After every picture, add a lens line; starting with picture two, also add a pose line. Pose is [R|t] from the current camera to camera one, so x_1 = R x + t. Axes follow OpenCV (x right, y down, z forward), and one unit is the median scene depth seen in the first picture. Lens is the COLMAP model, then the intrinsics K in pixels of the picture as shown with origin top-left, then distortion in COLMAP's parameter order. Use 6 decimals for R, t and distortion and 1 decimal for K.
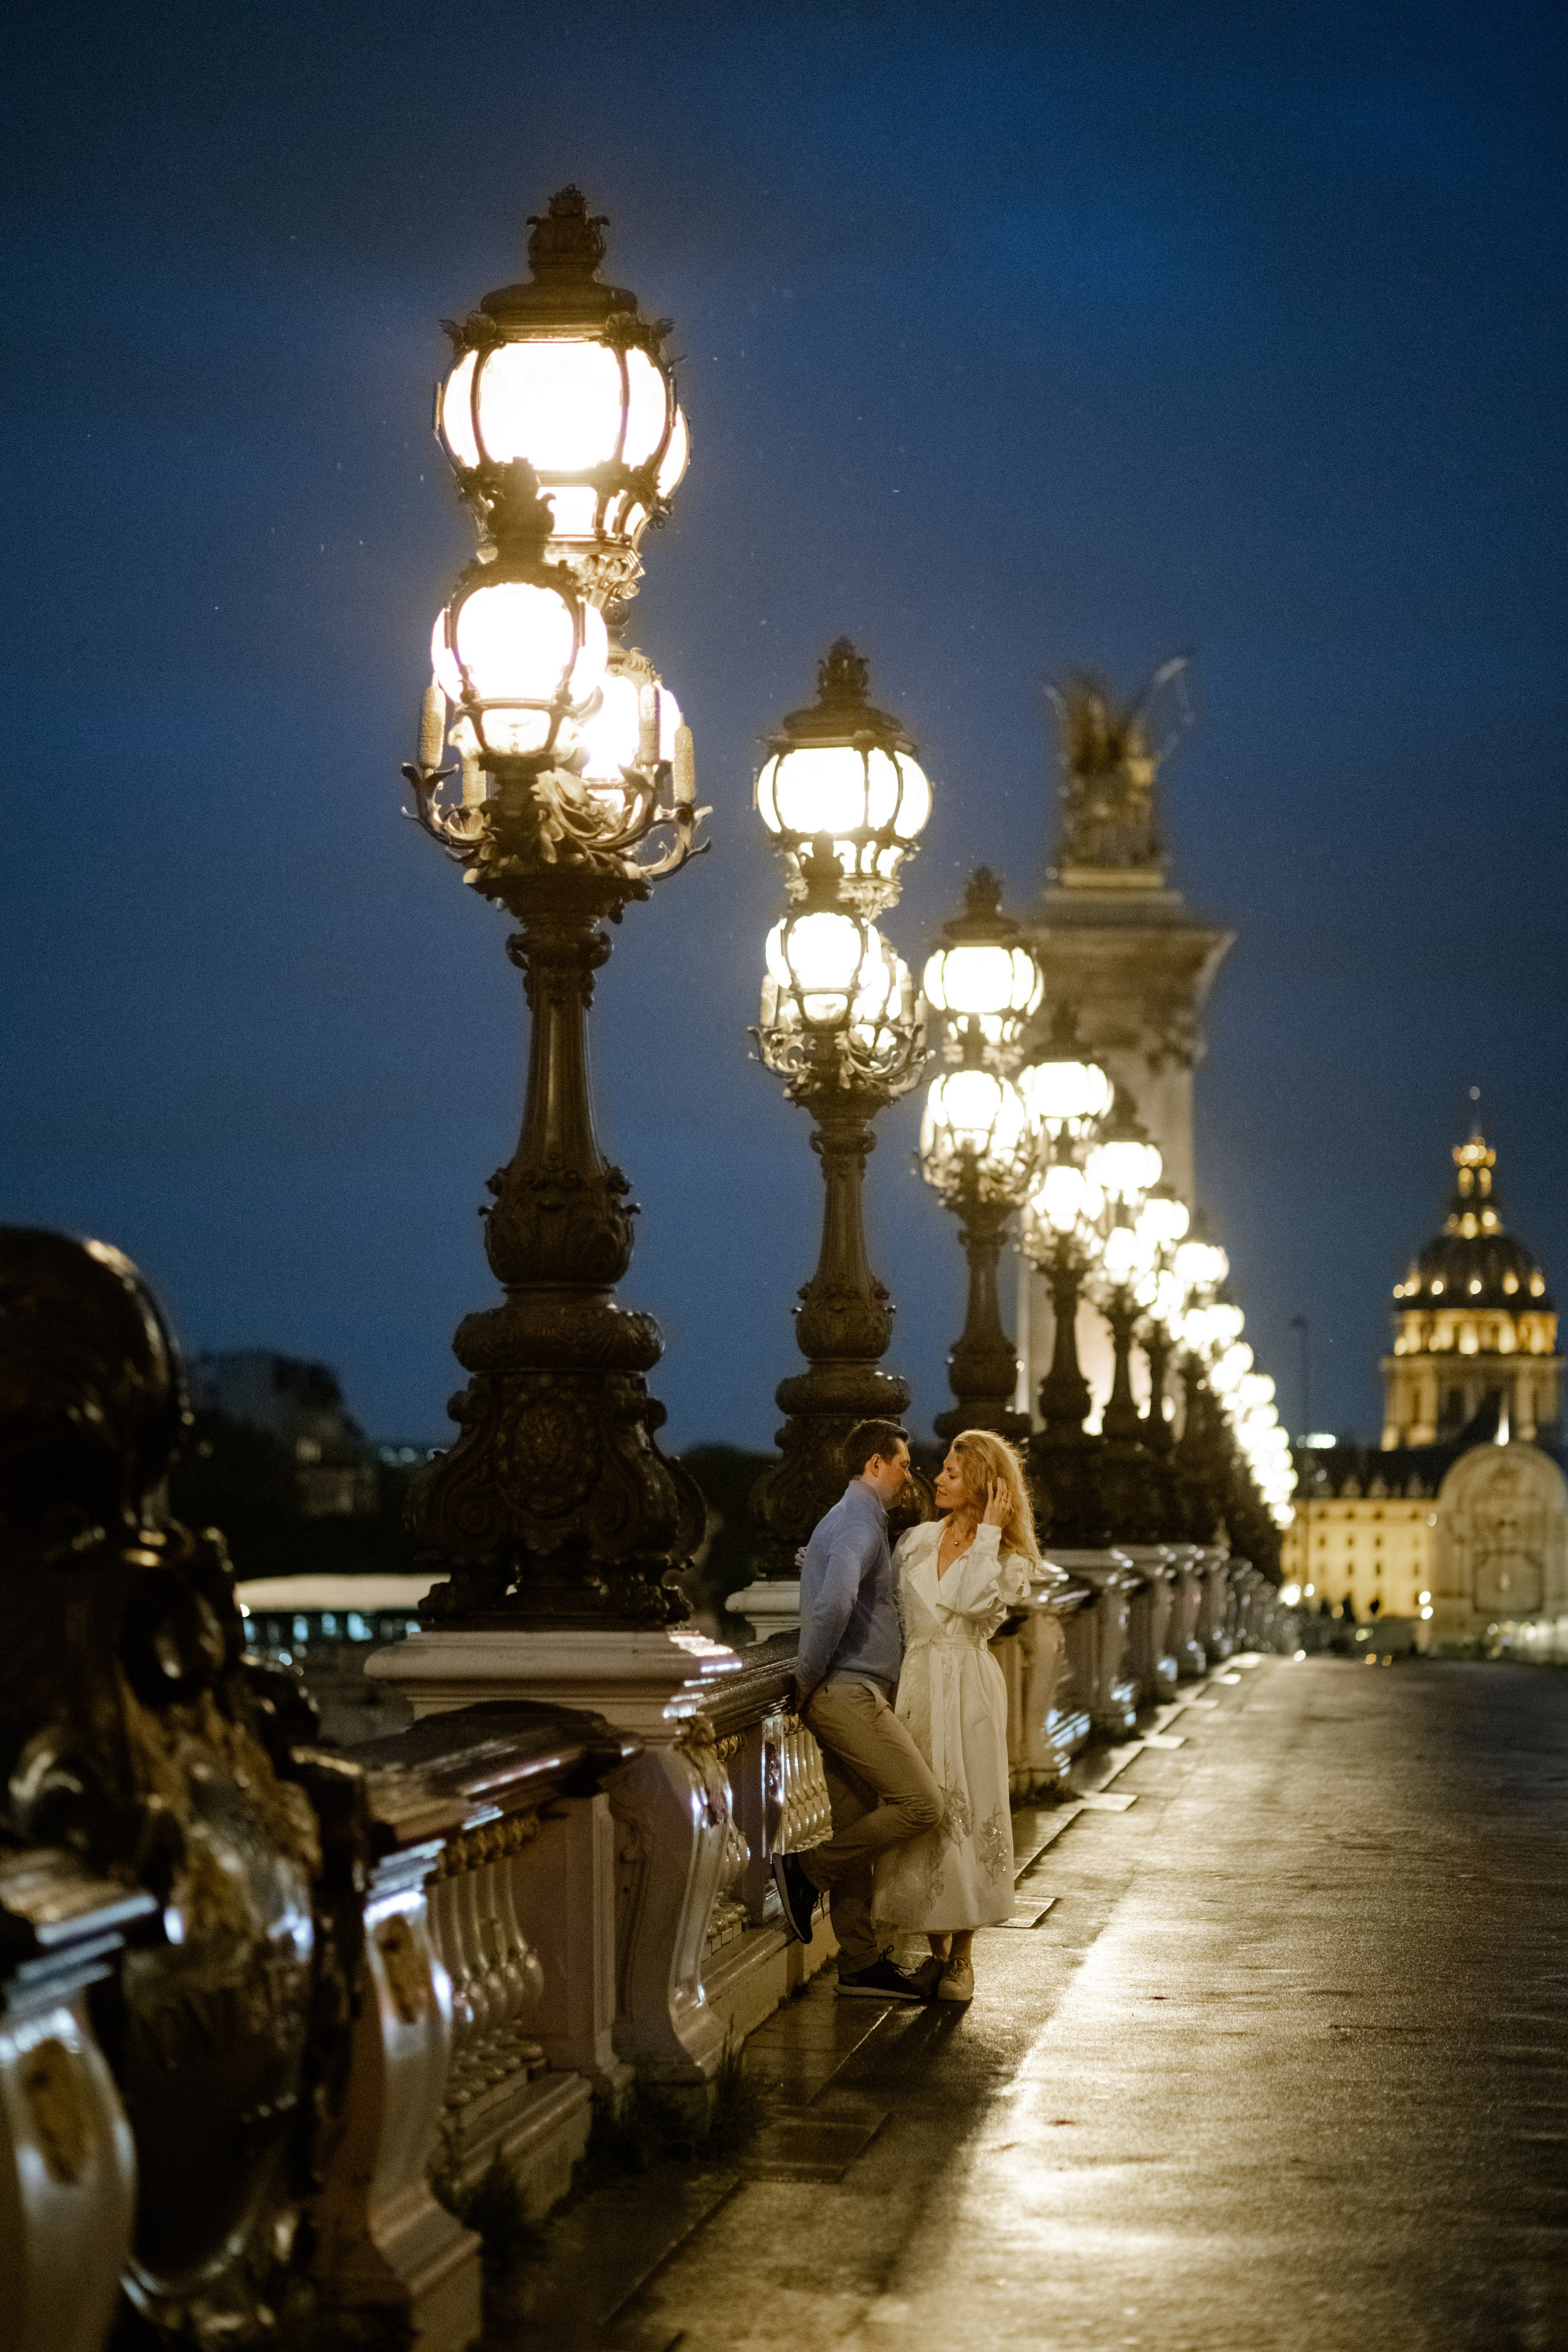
lens RADIAL K [[5390.3, 0, 784.0], [0, 5390.3, 1176.0], [0, 0, 1]] dist [-0.089020, -1.083979]
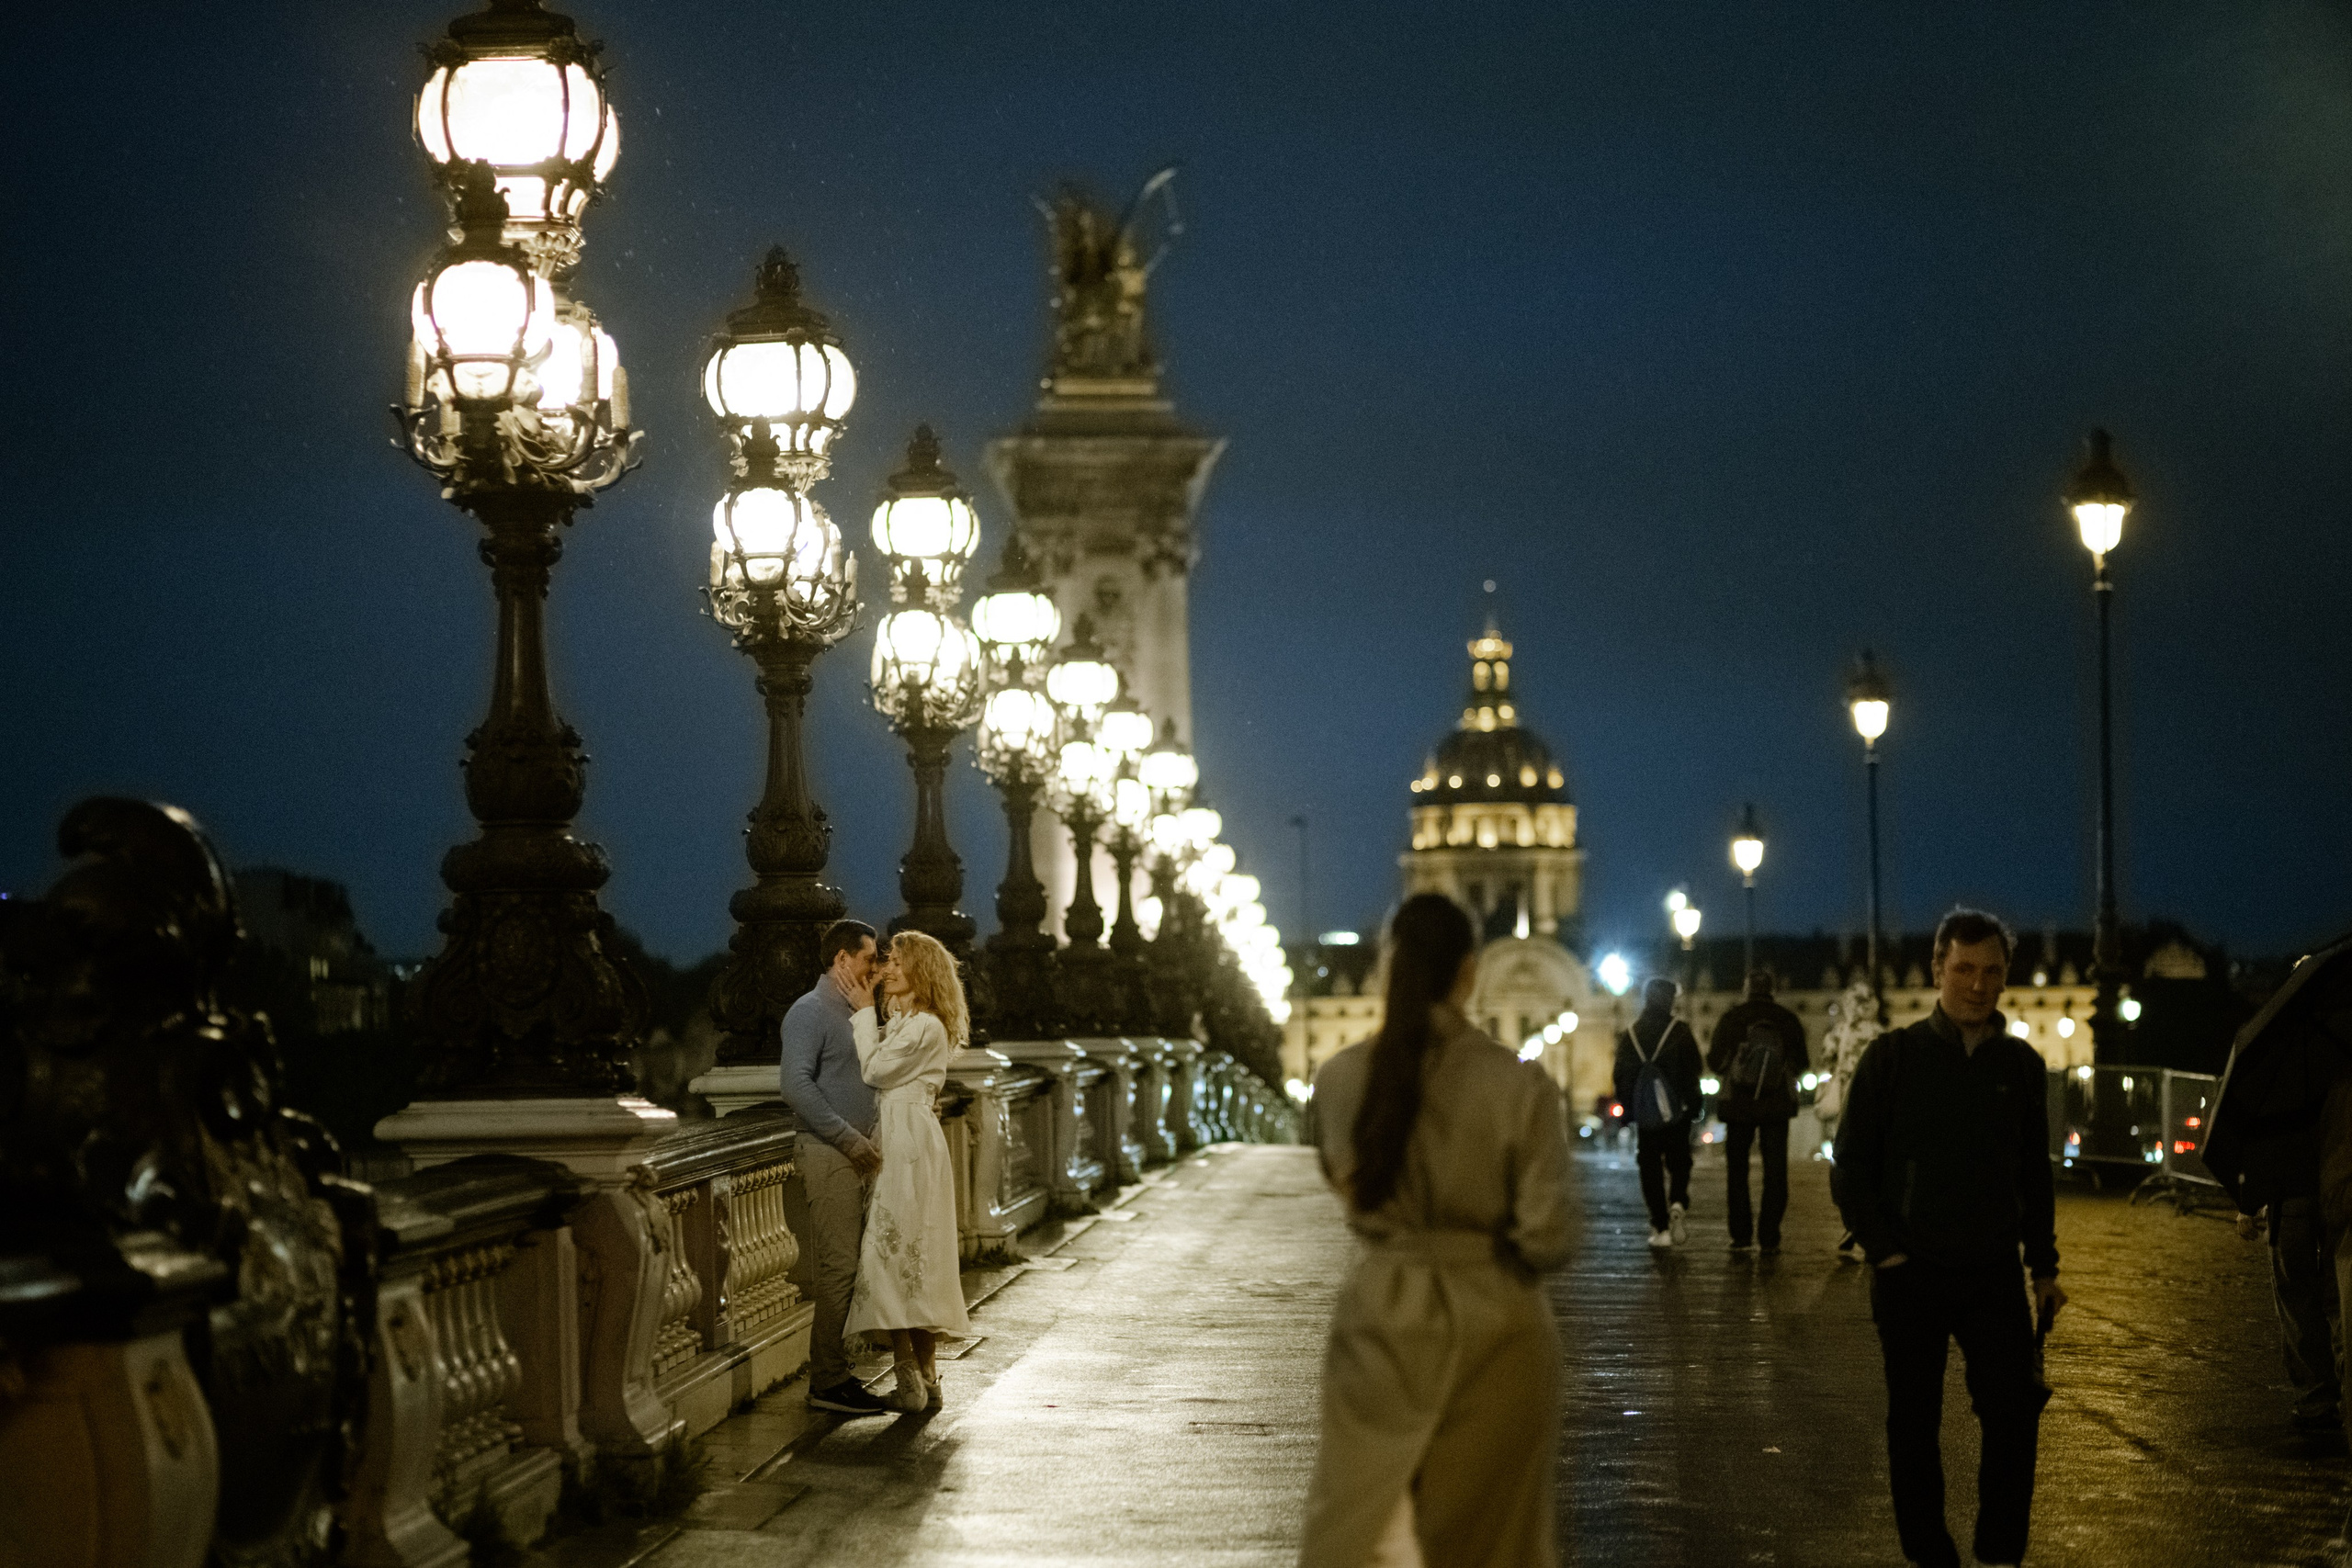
lens RADIAL K [[5389.8, 0, 1176.0], [0, 5389.8, 784.0], [0, 0, 1]] dist [-0.089020, -1.083979]
pose [[0.997330, -0.018028, 0.070773, 0.012821], [0.016656, 0.999663, 0.019930, -0.006757], [-0.071109, -0.018698, 0.997293, -0.156964]]
